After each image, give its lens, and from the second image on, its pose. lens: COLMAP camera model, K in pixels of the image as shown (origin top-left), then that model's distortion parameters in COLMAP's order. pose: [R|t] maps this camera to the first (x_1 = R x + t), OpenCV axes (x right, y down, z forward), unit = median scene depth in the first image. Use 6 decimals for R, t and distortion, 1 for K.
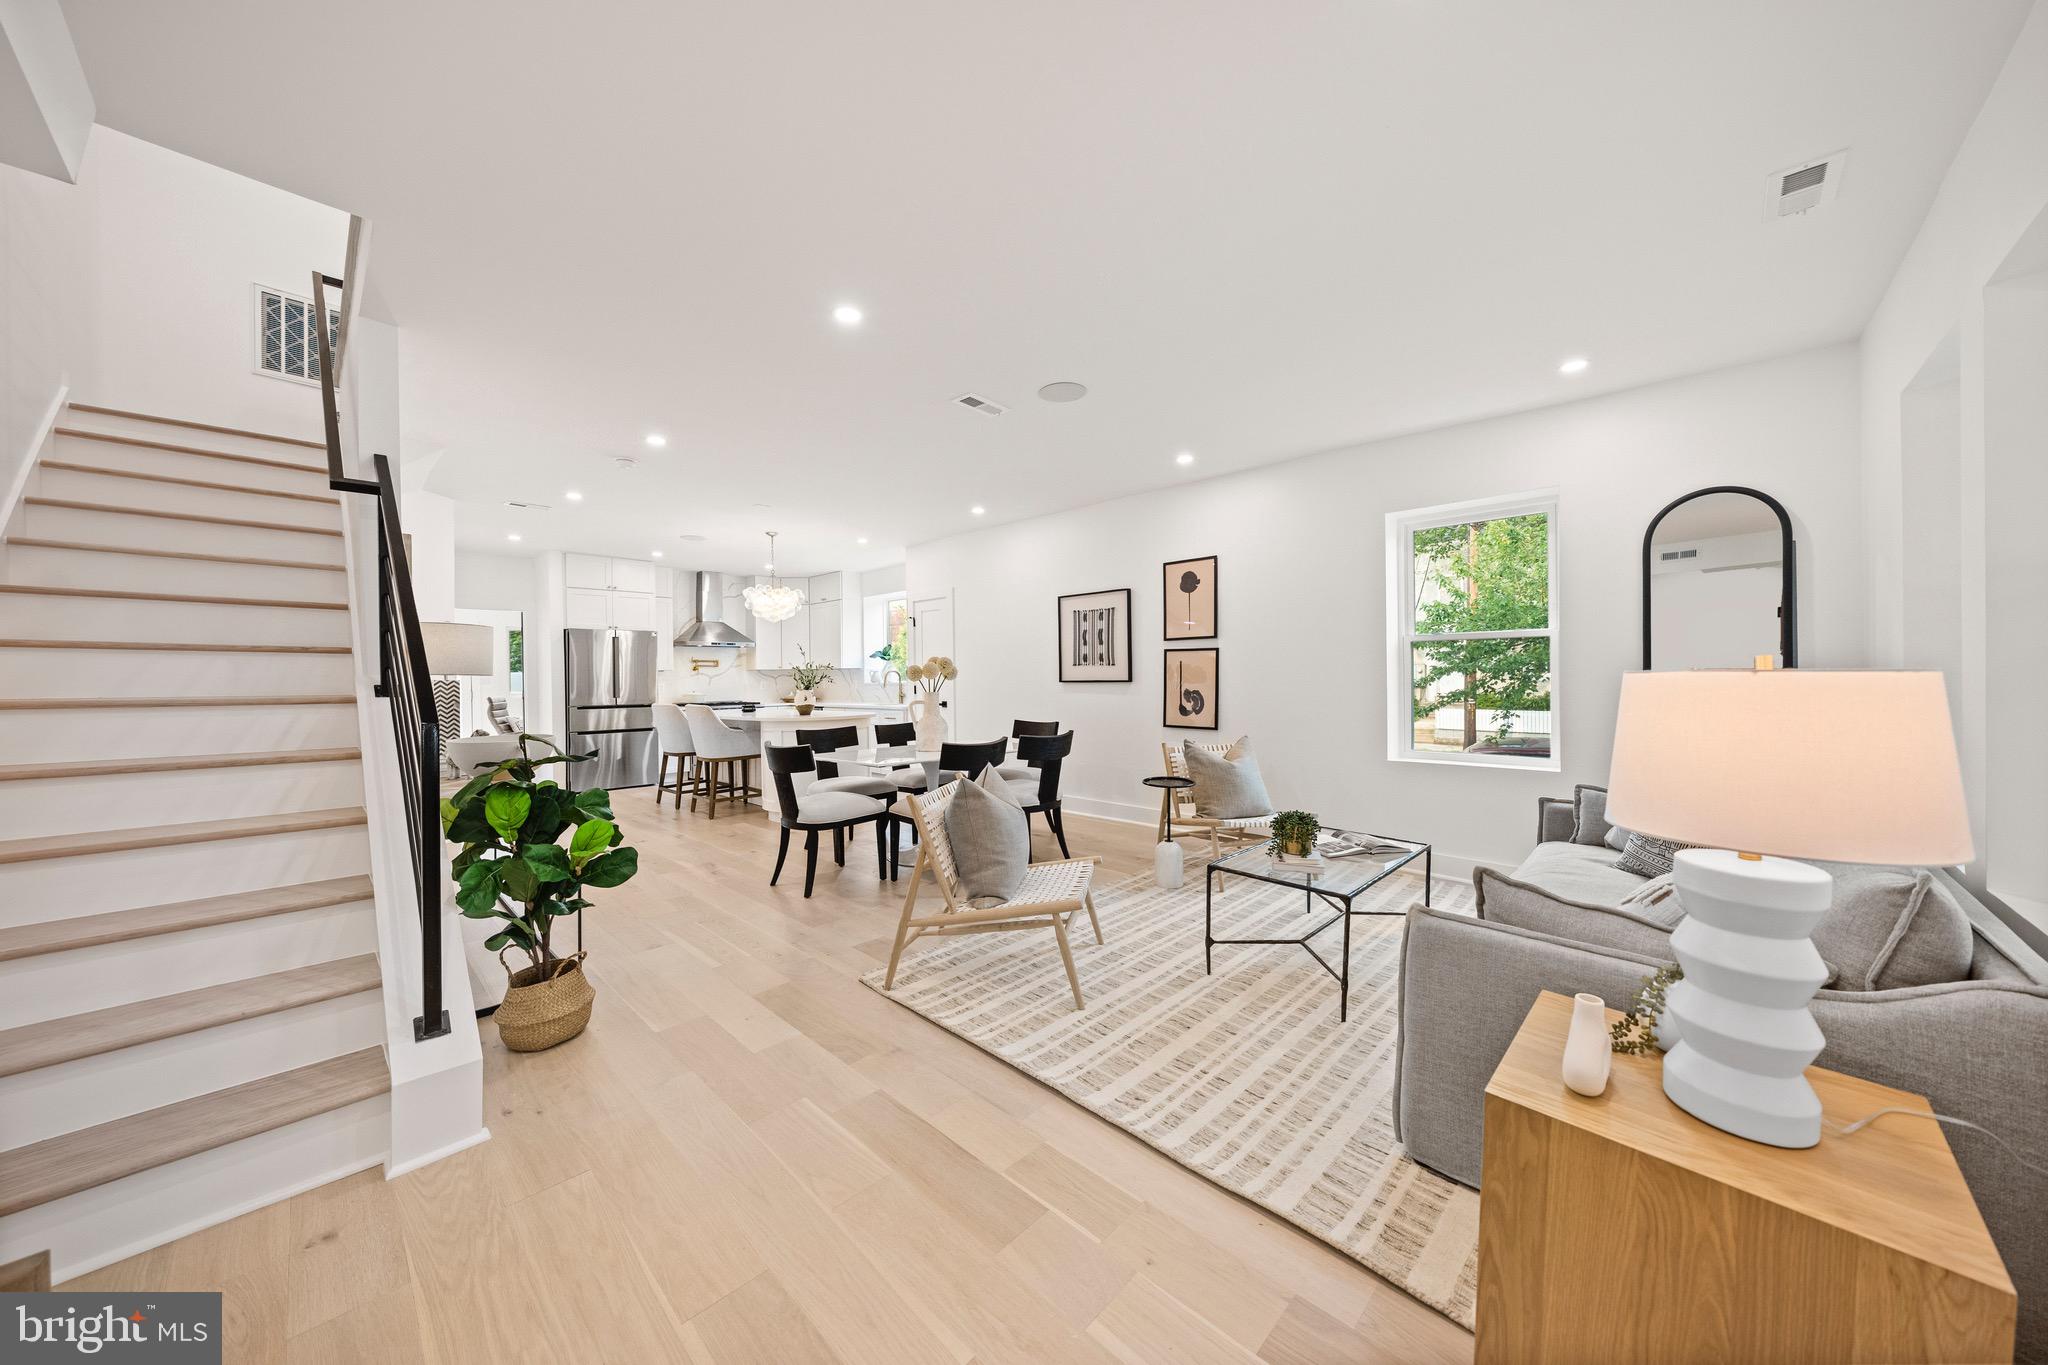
lens RADIAL K [[696.8, 0, 1021.2], [0, 696.8, 679.7], [0, 0, 1]] dist [-0.005981, 0.000857]
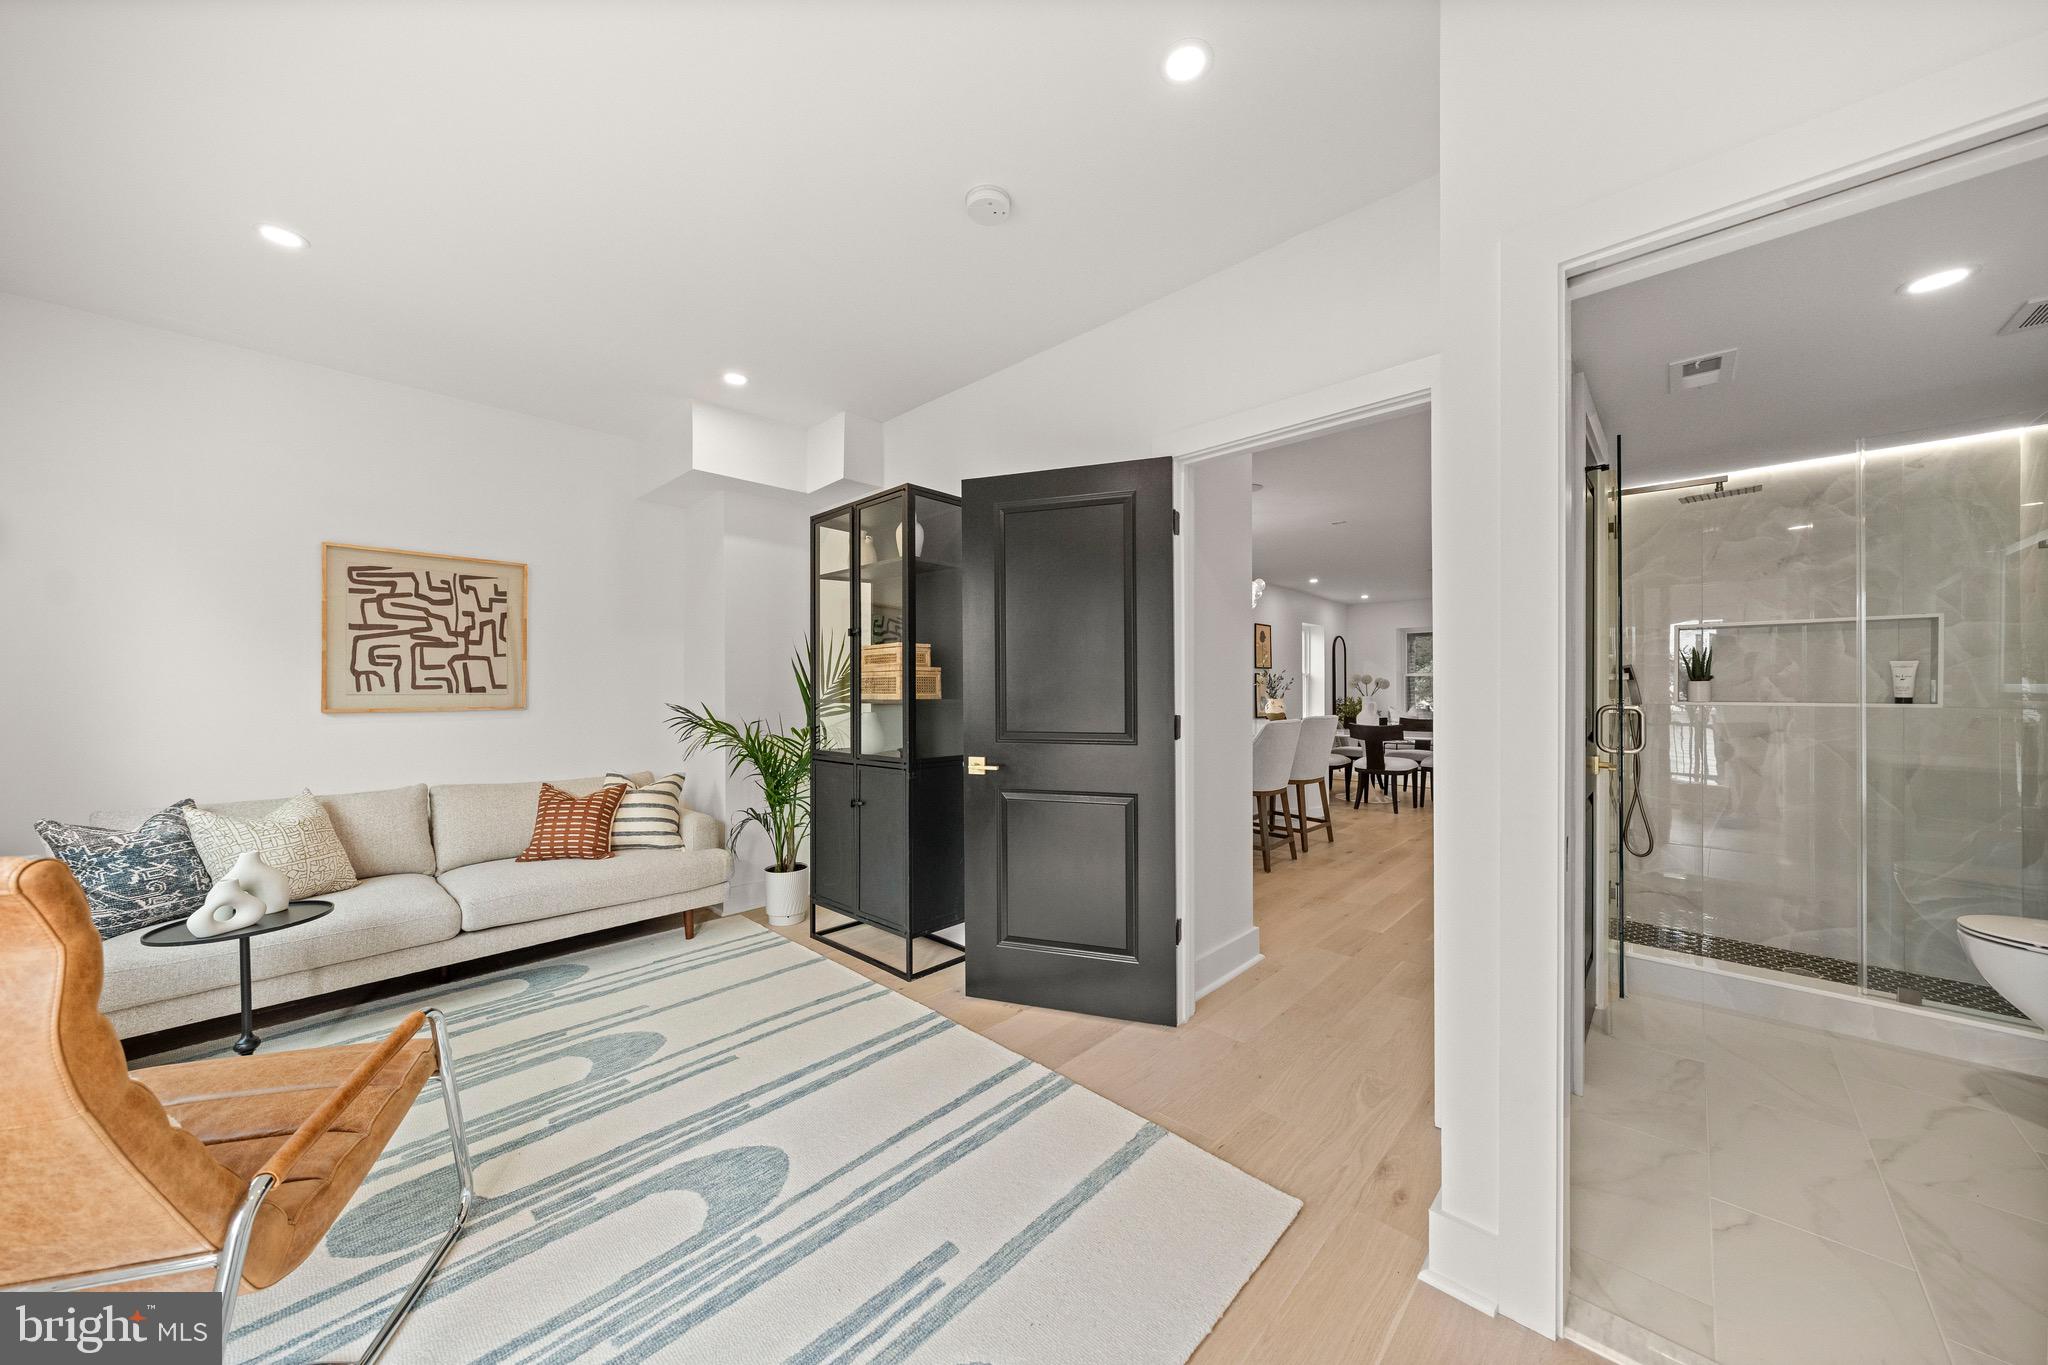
lens RADIAL K [[696.8, 0, 1008.4], [0, 696.8, 694.5], [0, 0, 1]] dist [-0.005981, 0.000857]
pose [[0.010379, 0.004438, 0.999936, -1.634661], [0.008479, 0.999954, -0.004526, 0.012684], [-0.999910, 0.008526, 0.010341, 1.699263]]
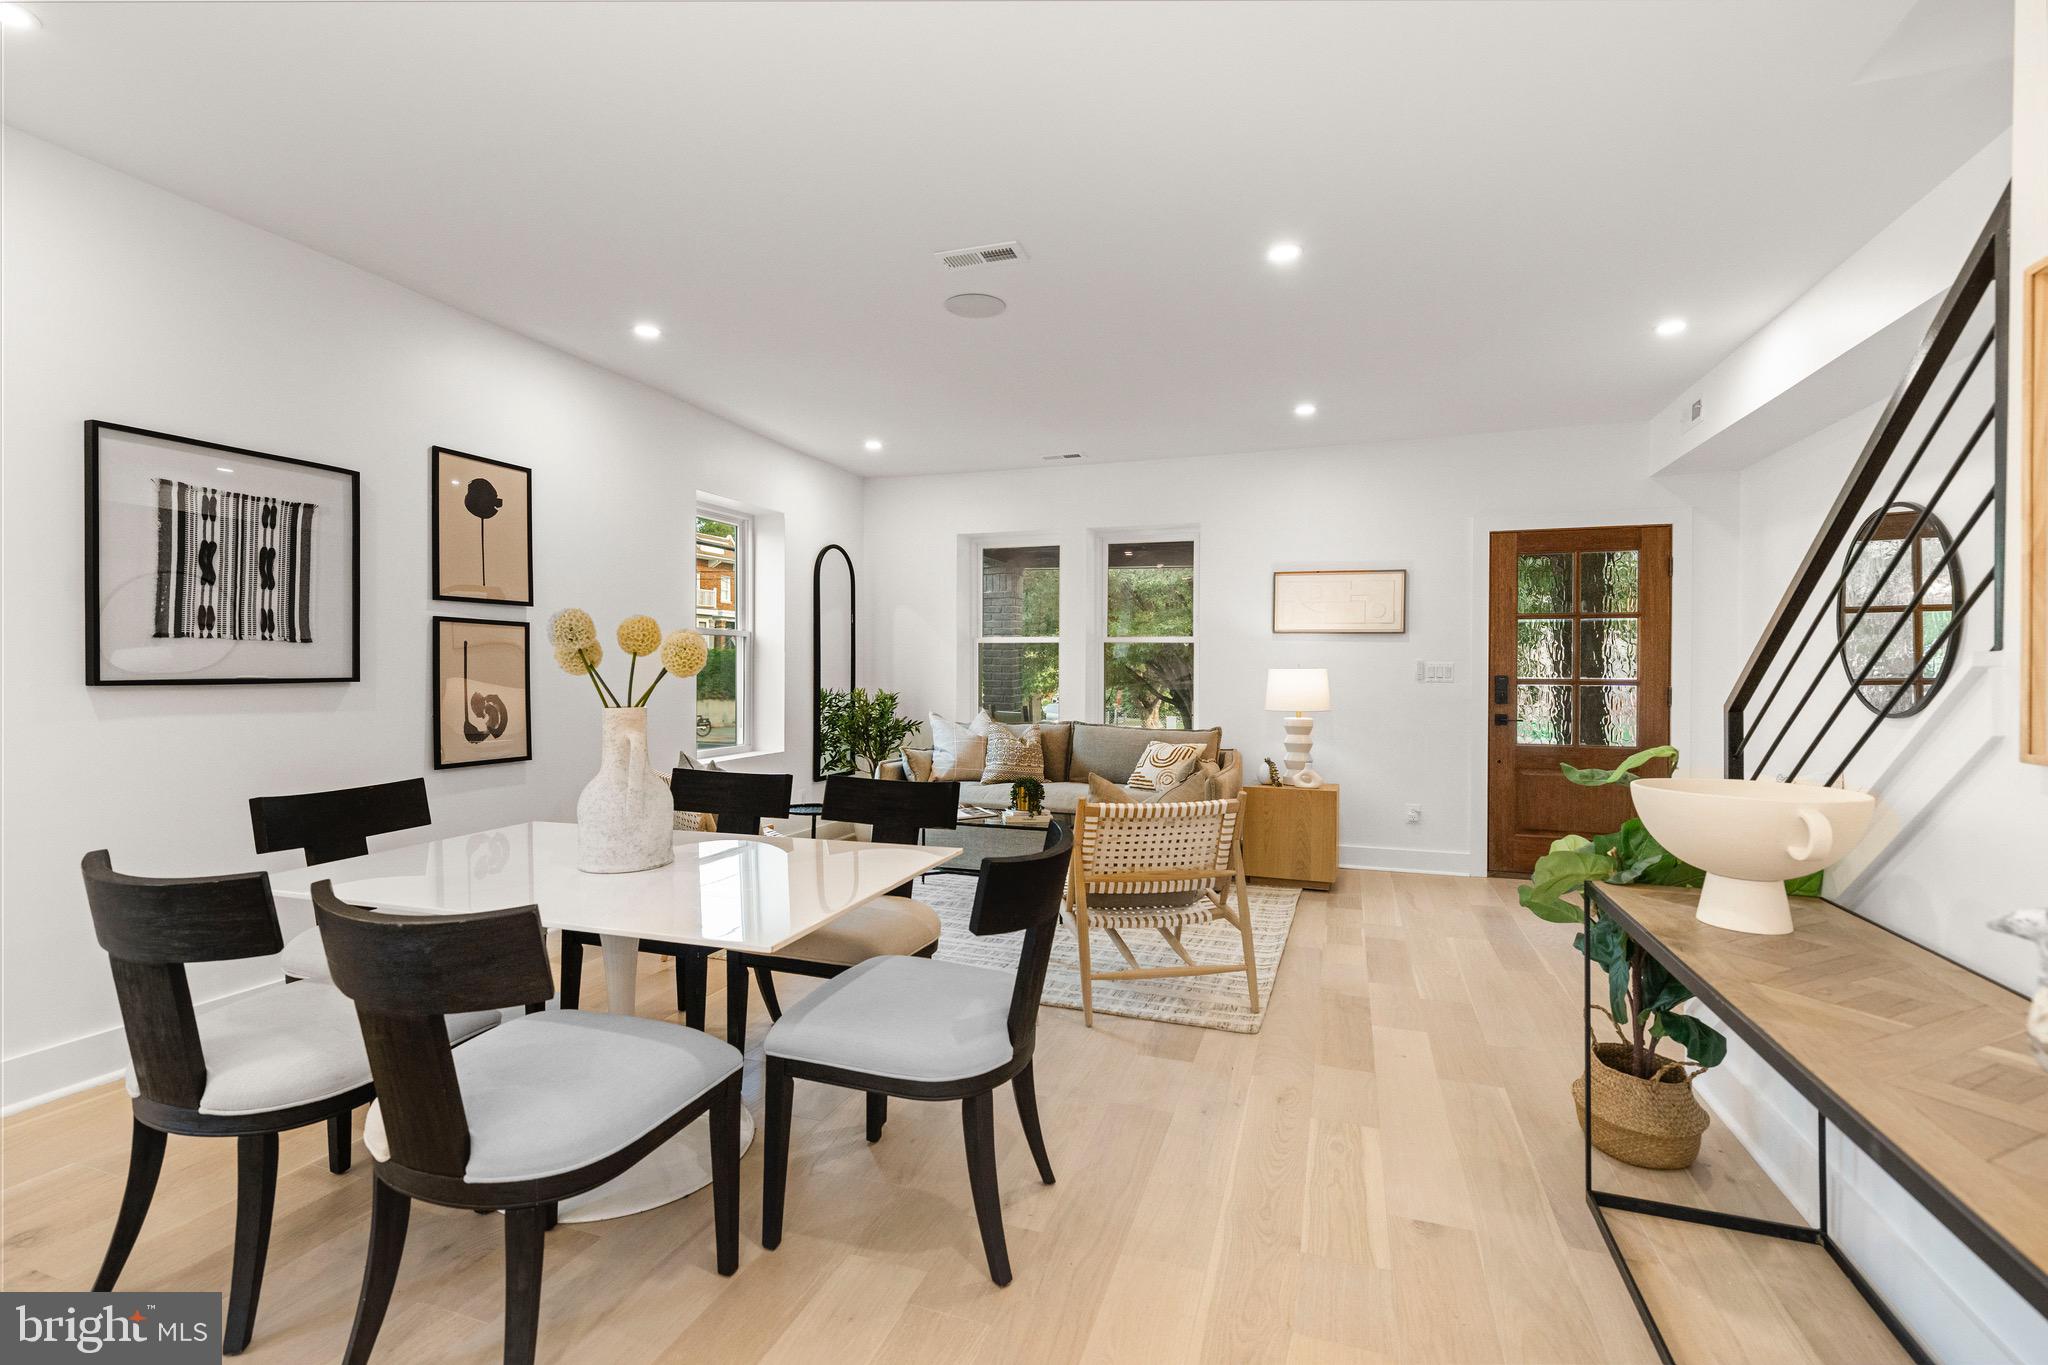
lens RADIAL K [[953.2, 0, 1009.3], [0, 953.2, 669.6], [0, 0, 1]] dist [0.003362, 0.000636]
pose [[-0.421507, 0.006538, 0.906801, -0.633936], [0.005433, 0.999974, -0.004684, 0.000525], [-0.906809, 0.002952, -0.421532, 0.967920]]
